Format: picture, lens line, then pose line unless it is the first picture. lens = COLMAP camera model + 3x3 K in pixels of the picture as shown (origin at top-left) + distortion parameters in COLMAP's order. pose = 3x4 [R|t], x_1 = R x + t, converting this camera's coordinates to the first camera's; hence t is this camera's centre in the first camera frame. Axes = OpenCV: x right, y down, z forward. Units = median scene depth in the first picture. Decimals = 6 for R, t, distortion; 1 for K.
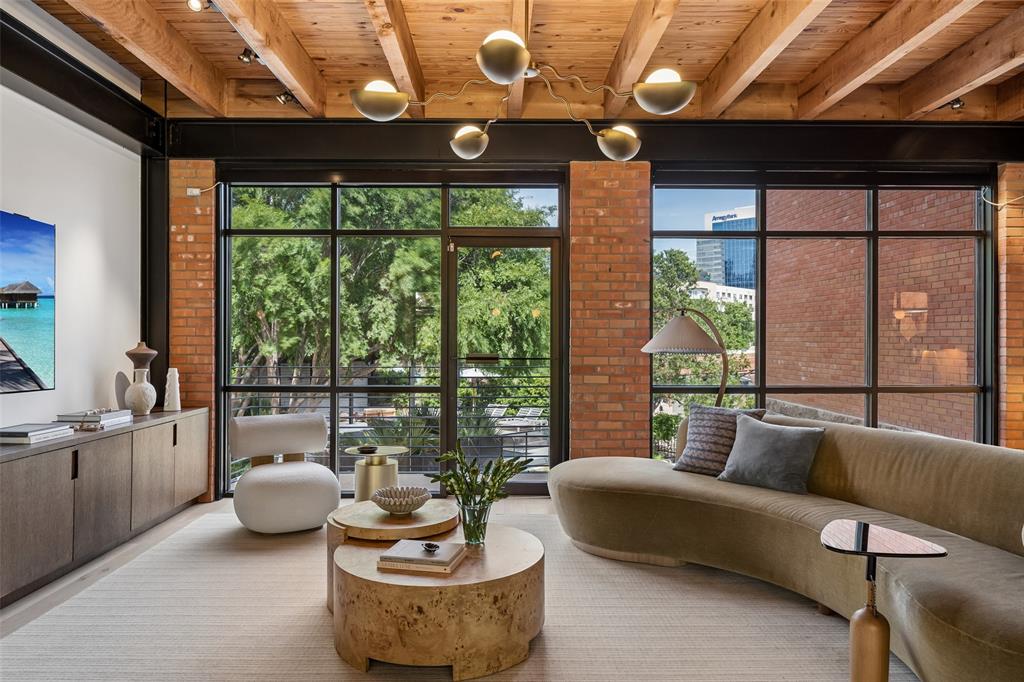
lens RADIAL K [[695.5, 0, 509.1], [0, 695.5, 340.3], [0, 0, 1]] dist [-0.000461, -0.000074]
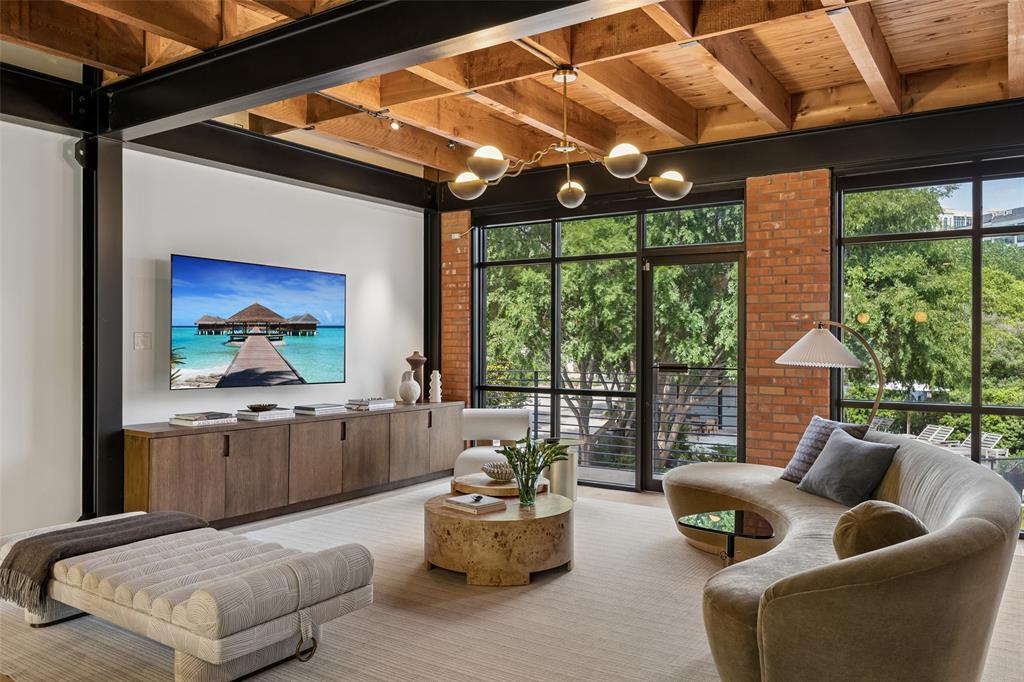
lens RADIAL K [[751.1, 0, 477.0], [0, 751.1, 347.6], [0, 0, 1]] dist [-0.005503, 0.006994]
pose [[0.821816, 0.003635, -0.569741, 0.395331], [-0.001081, 0.999988, 0.004821, -0.011140], [0.569751, -0.003346, 0.821810, -0.143087]]
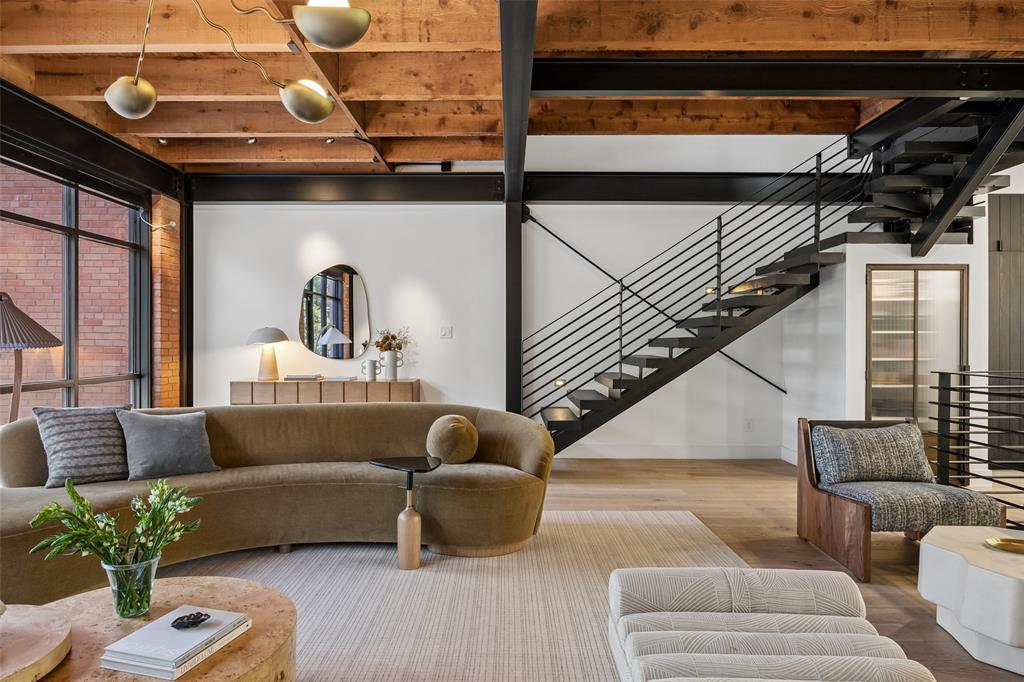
lens RADIAL K [[627.7, 0, 505.7], [0, 627.7, 341.0], [0, 0, 1]] dist [-0.024721, 0.002122]
pose [[-0.004109, -0.001045, 0.999991, -0.396697], [-0.001363, 0.999999, 0.001039, 0.007446], [-0.999991, -0.001358, -0.004111, 0.365828]]
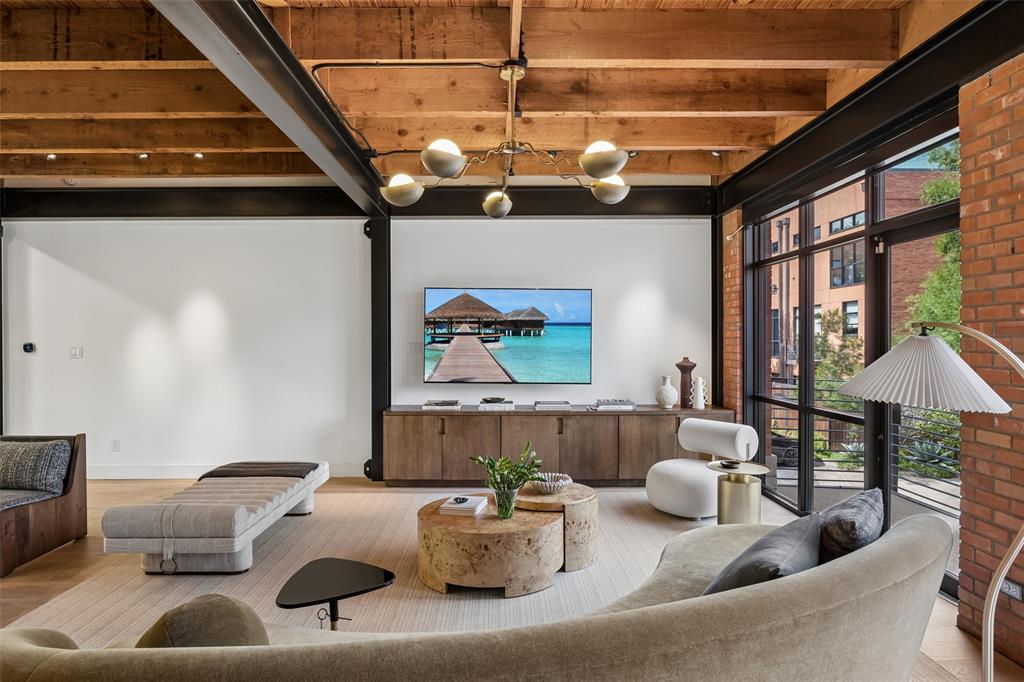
lens RADIAL K [[586.2, 0, 492.2], [0, 586.2, 345.2], [0, 0, 1]] dist [0.001597, 0.000477]
pose [[0.026873, 0.004964, -0.999627, 0.614049], [0.002042, 0.999985, 0.005021, -0.026824], [0.999637, -0.002176, 0.026862, 0.560016]]
